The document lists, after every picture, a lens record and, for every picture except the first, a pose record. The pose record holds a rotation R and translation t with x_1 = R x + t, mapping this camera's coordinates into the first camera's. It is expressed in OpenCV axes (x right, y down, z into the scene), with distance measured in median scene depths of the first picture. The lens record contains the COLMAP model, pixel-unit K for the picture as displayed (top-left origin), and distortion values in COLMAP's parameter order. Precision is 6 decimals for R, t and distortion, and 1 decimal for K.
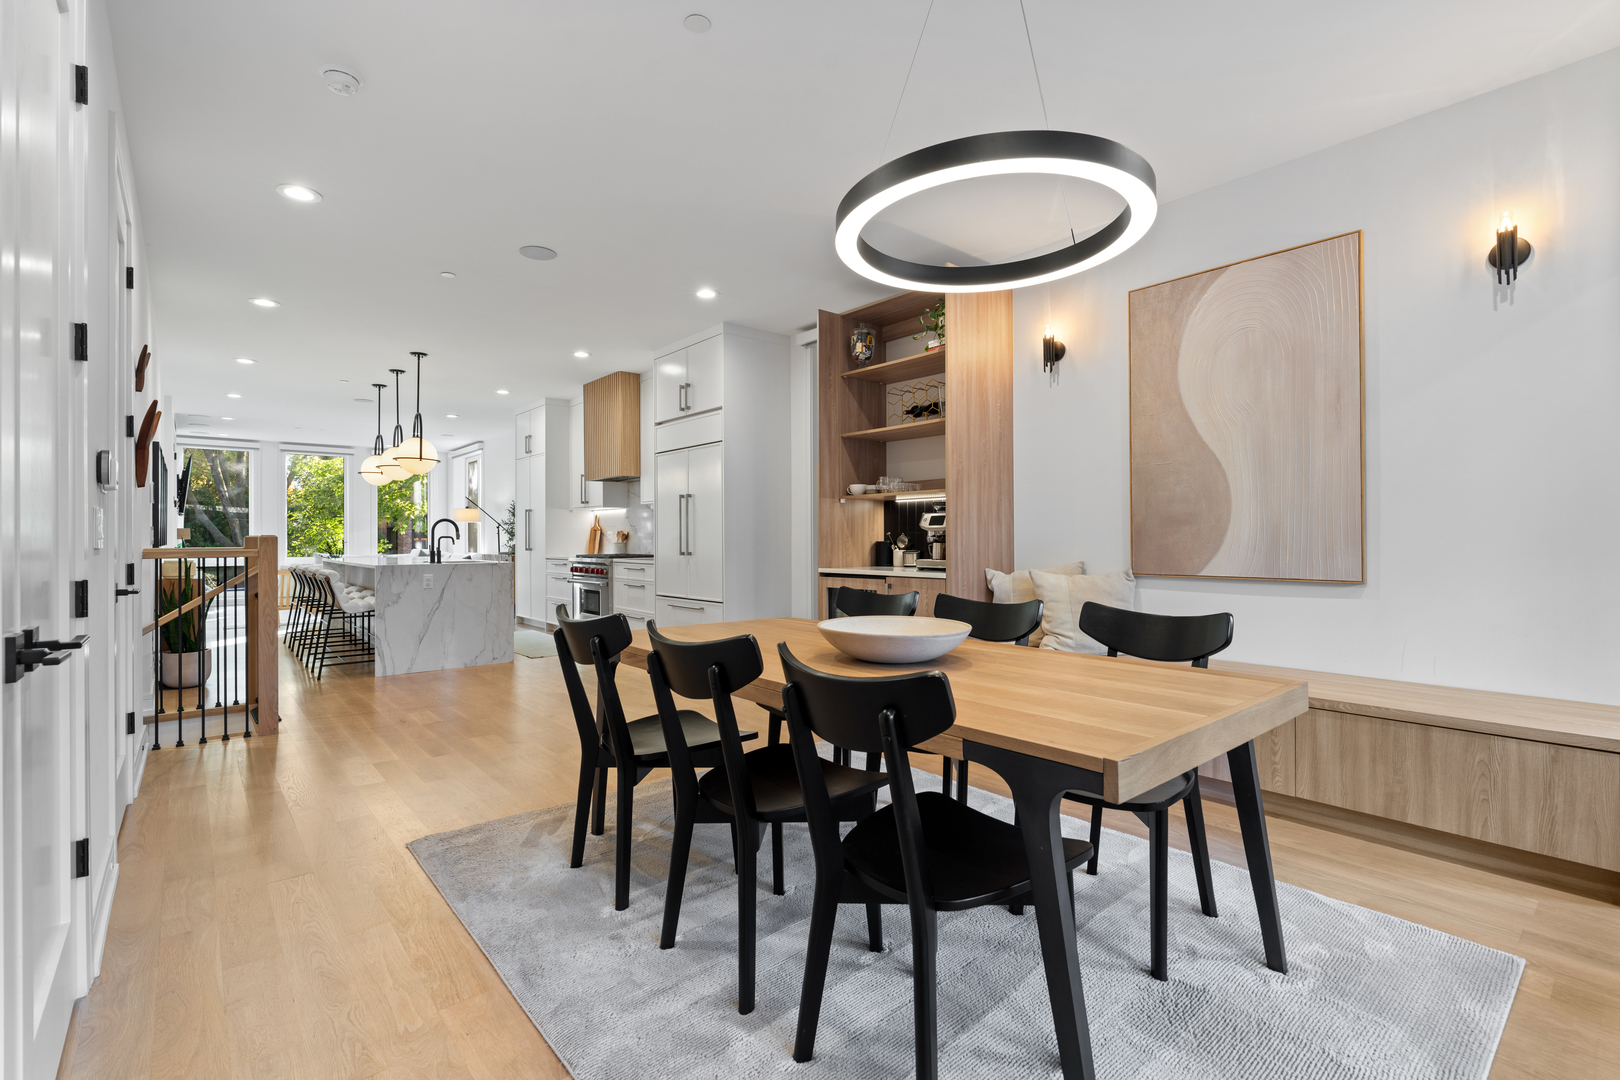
lens RADIAL K [[730.3, 0, 803.3], [0, 730.3, 539.8], [0, 0, 1]] dist [-0.002957, -0.000212]
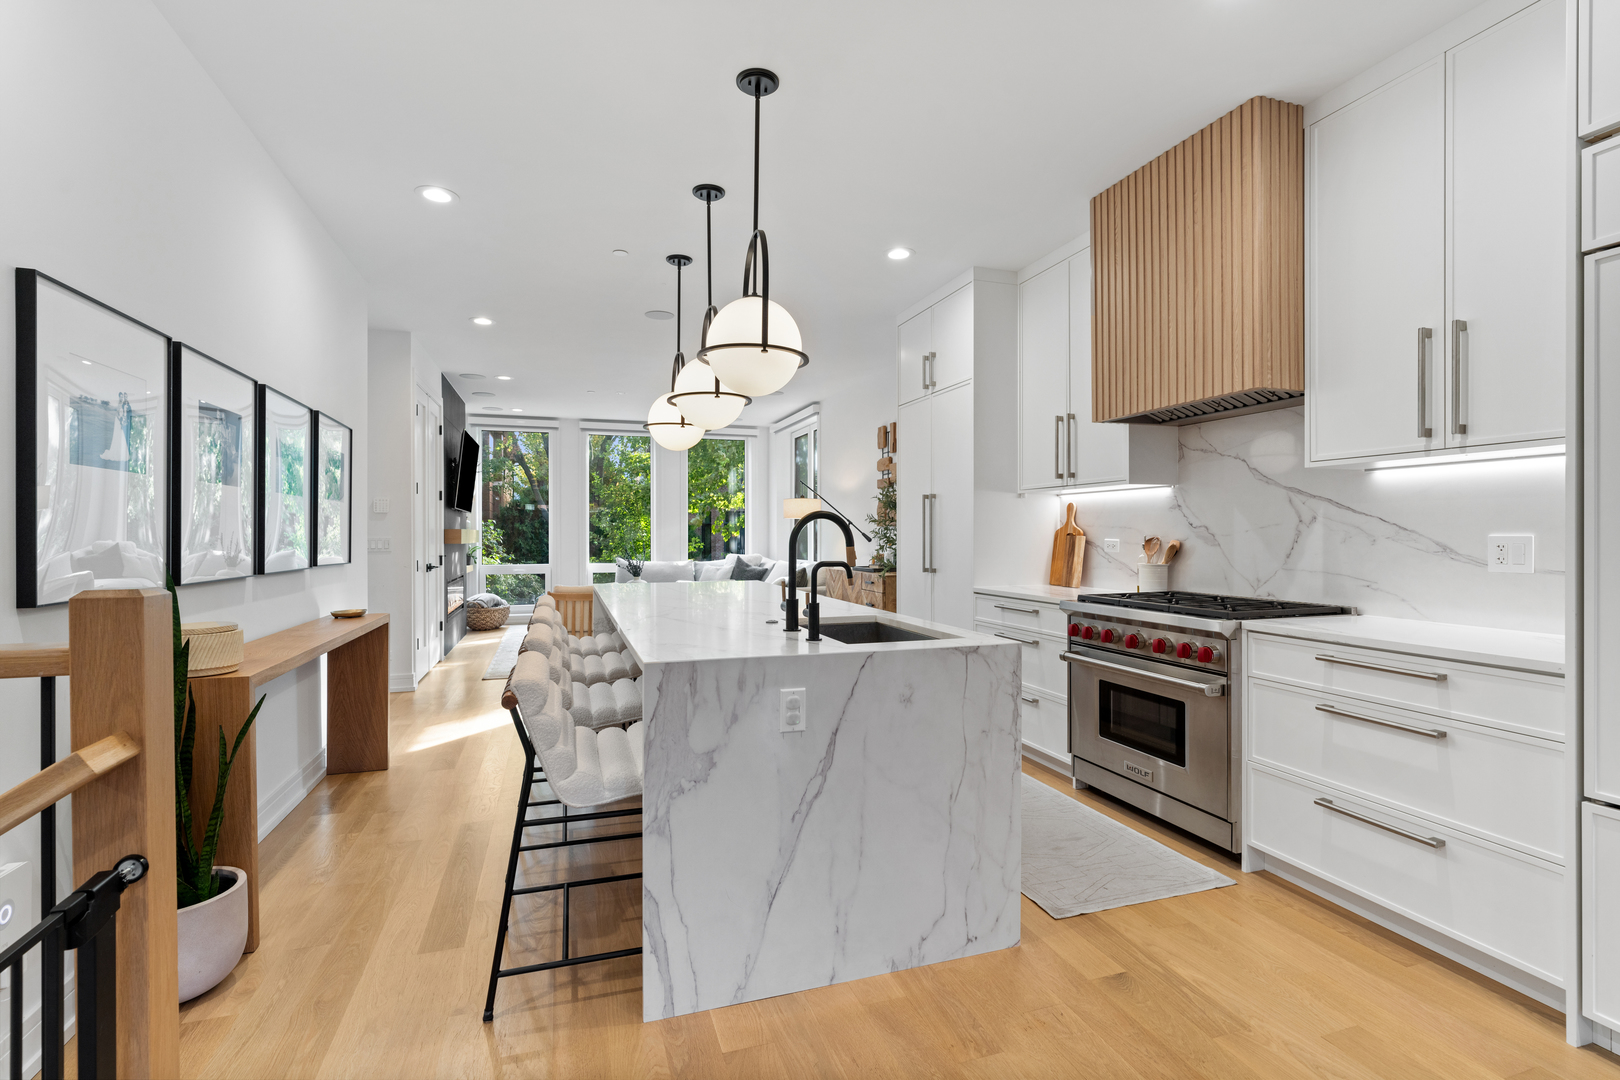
lens RADIAL K [[738.2, 0, 814.4], [0, 738.2, 536.8], [0, 0, 1]] dist [-0.000862, -0.000178]
pose [[0.932763, 0.002982, -0.360479, -0.339281], [-0.001766, 0.999992, 0.003702, -0.016435], [0.360487, -0.002817, 0.932760, 0.613118]]
